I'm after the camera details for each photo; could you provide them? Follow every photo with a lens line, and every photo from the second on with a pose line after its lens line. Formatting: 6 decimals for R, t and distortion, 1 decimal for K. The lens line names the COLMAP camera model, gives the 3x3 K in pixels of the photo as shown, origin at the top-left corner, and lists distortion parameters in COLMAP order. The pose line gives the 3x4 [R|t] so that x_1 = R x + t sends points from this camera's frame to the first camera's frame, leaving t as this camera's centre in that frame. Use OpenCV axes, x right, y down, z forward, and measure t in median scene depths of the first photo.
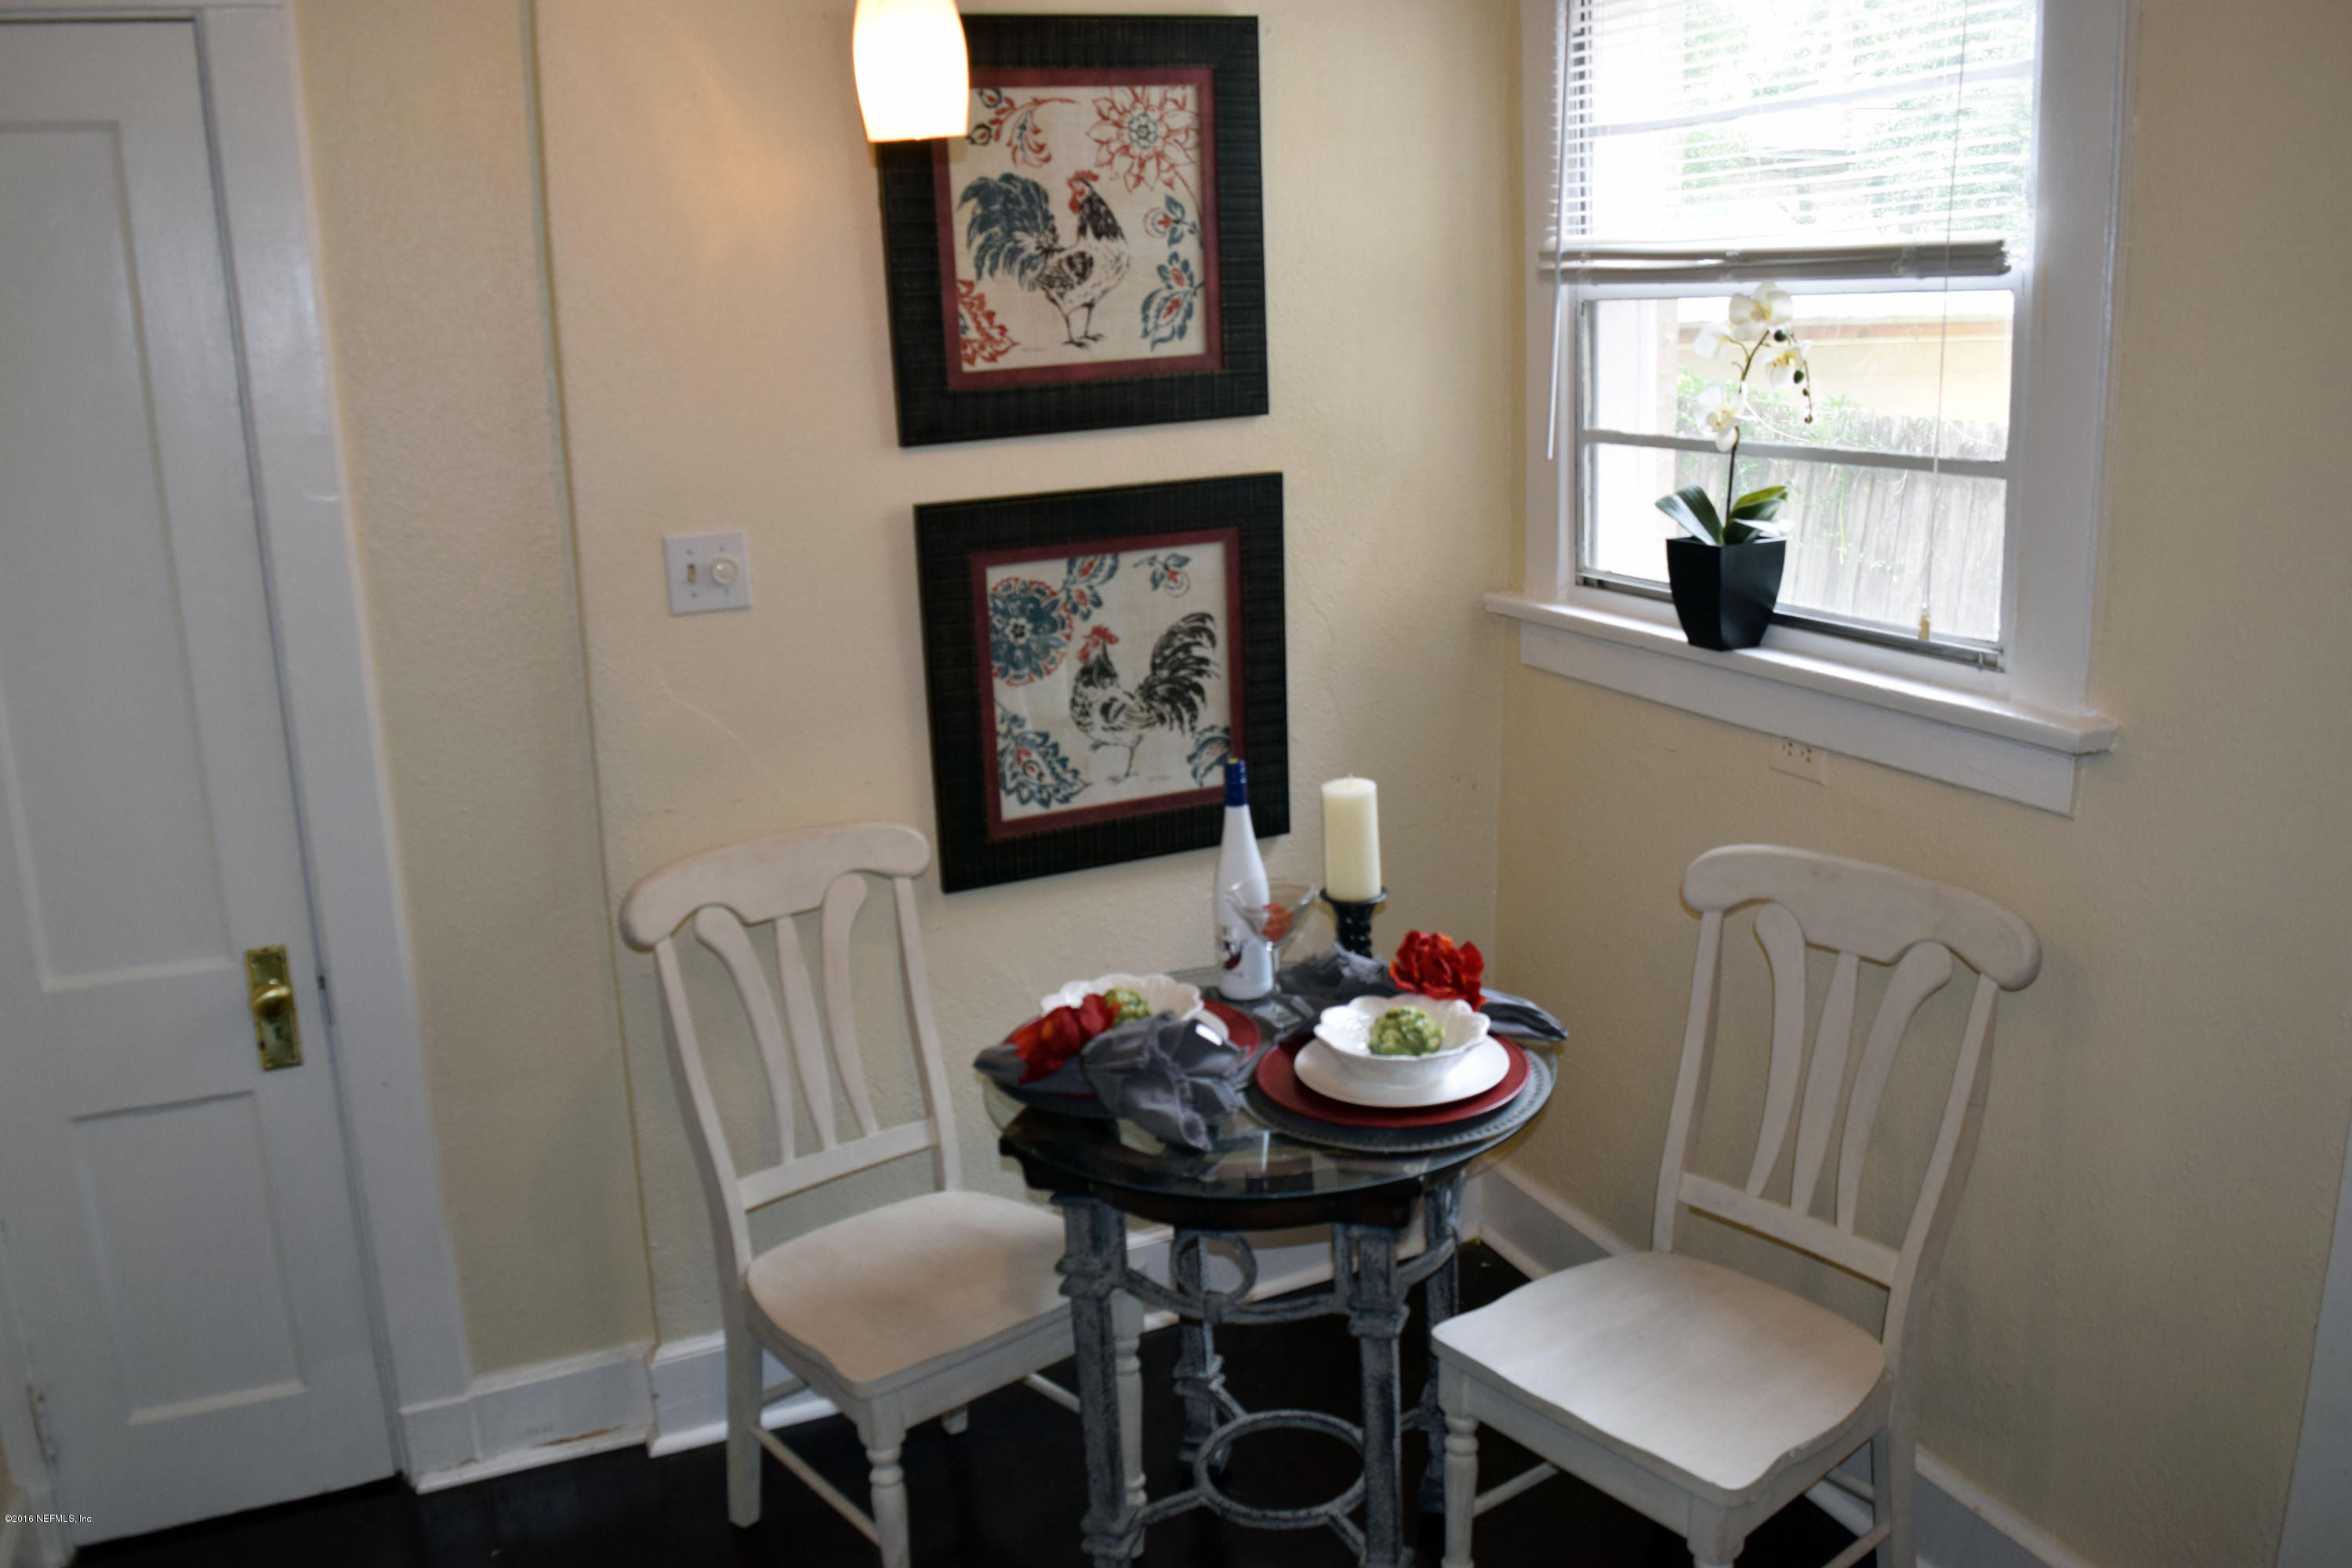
lens RADIAL K [[1888.5, 0, 1176.0], [0, 1888.5, 784.0], [0, 0, 1]] dist [-0.088005, 0.025592]
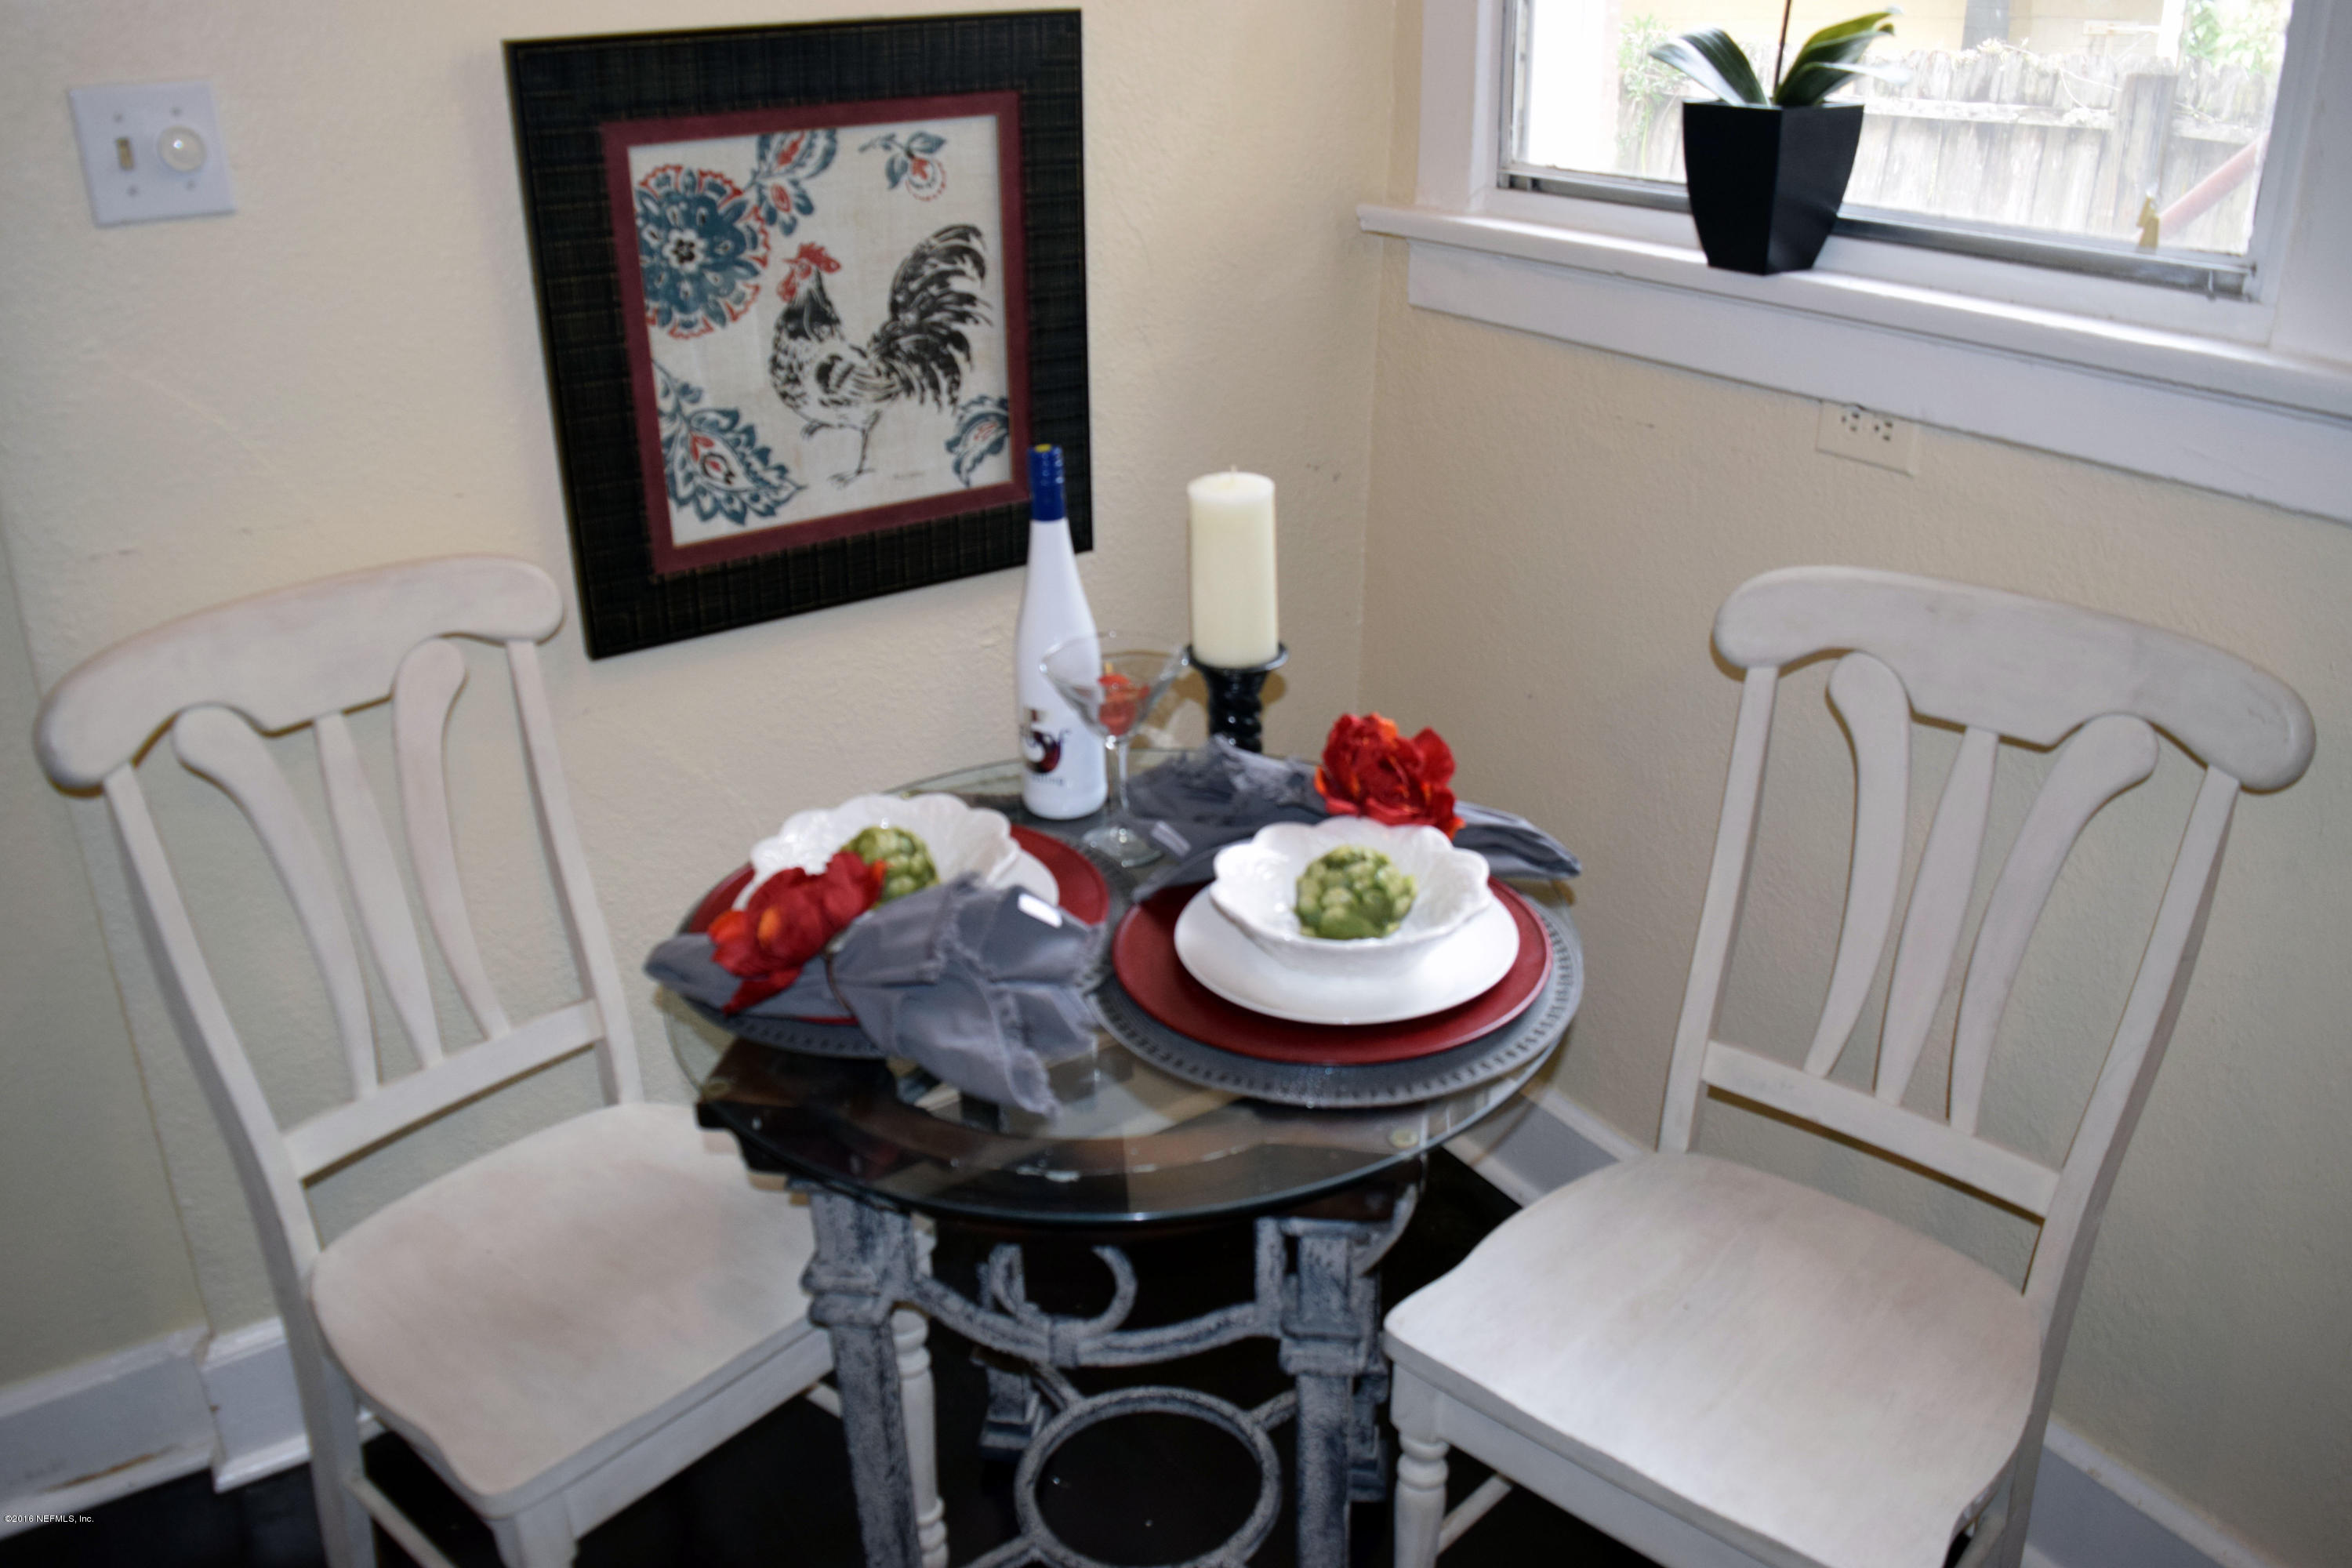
lens RADIAL K [[1888.5, 0, 1176.0], [0, 1888.5, 784.0], [0, 0, 1]] dist [-0.088005, 0.025592]
pose [[0.986732, -0.042565, 0.156681, -0.028549], [0.016098, 0.985917, 0.166460, -0.005649], [-0.161560, -0.161729, 0.973521, 0.363704]]
